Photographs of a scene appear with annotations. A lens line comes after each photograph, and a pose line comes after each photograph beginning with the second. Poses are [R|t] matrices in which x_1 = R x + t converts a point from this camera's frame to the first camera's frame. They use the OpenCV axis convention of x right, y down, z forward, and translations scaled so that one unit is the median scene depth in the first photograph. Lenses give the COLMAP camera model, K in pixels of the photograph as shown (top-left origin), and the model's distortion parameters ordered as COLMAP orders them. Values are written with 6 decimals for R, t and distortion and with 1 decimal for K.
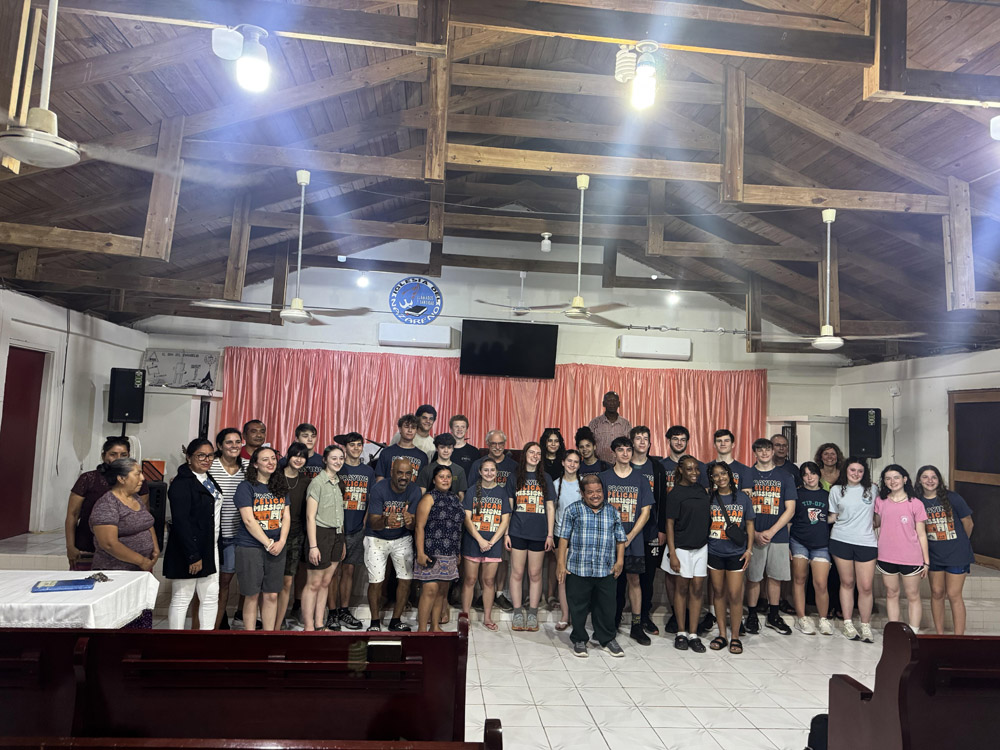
lens RADIAL K [[703.2, 0, 498.2], [0, 703.2, 379.4], [0, 0, 1]] dist [0.101094, -0.142013]
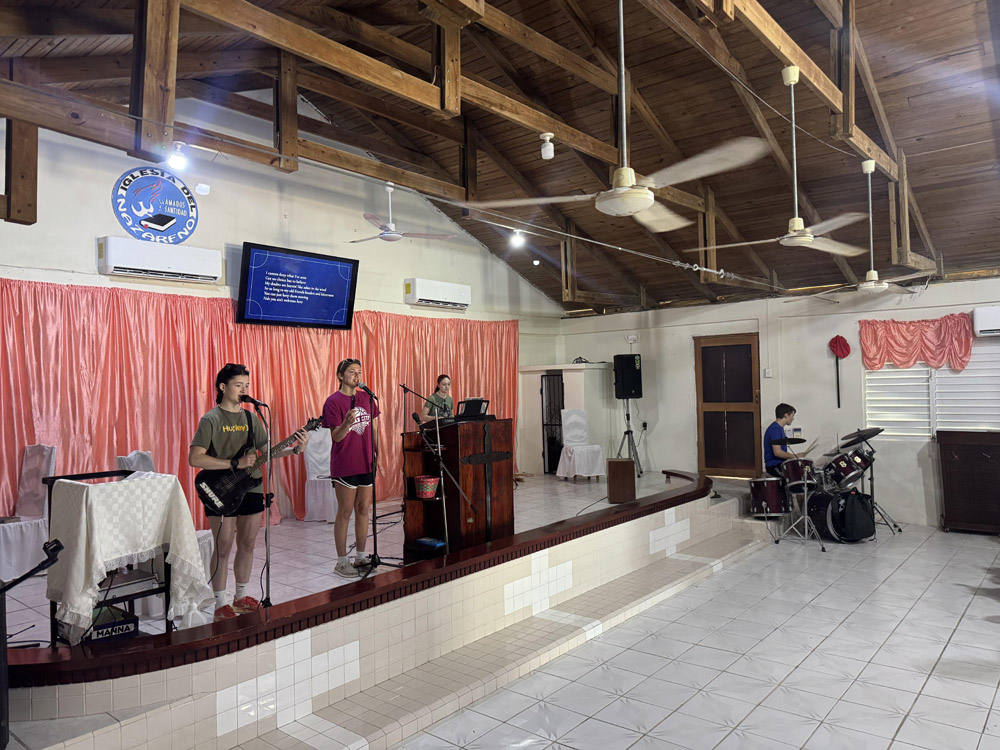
lens RADIAL K [[703.2, 0, 498.2], [0, 703.2, 379.4], [0, 0, 1]] dist [0.101094, -0.142013]
pose [[0.709557, -0.054515, 0.702536, -0.435477], [0.012078, 0.997797, 0.065228, 0.005873], [-0.704545, -0.037798, 0.708652, 0.396959]]
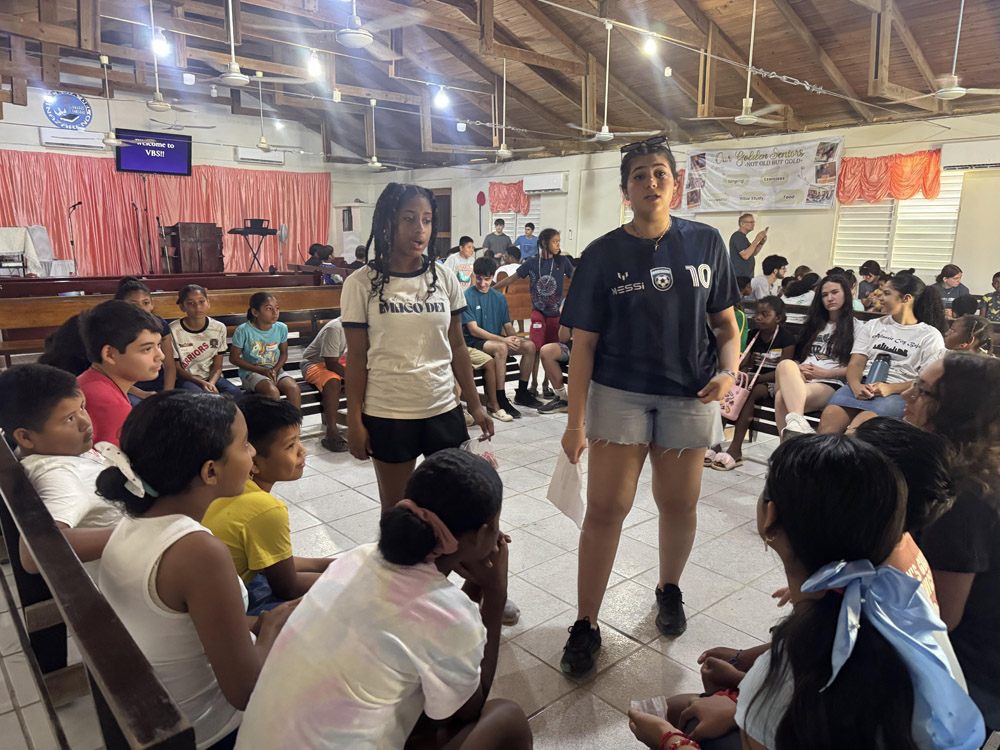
lens RADIAL K [[701.4, 0, 530.0], [0, 701.4, 398.4], [0, 0, 1]] dist [-0.024899, -0.001762]
pose [[0.780786, -0.164000, 0.602891, -0.365325], [-0.028923, 0.954414, 0.297080, -0.011446], [-0.624129, -0.249394, 0.740450, -0.673058]]
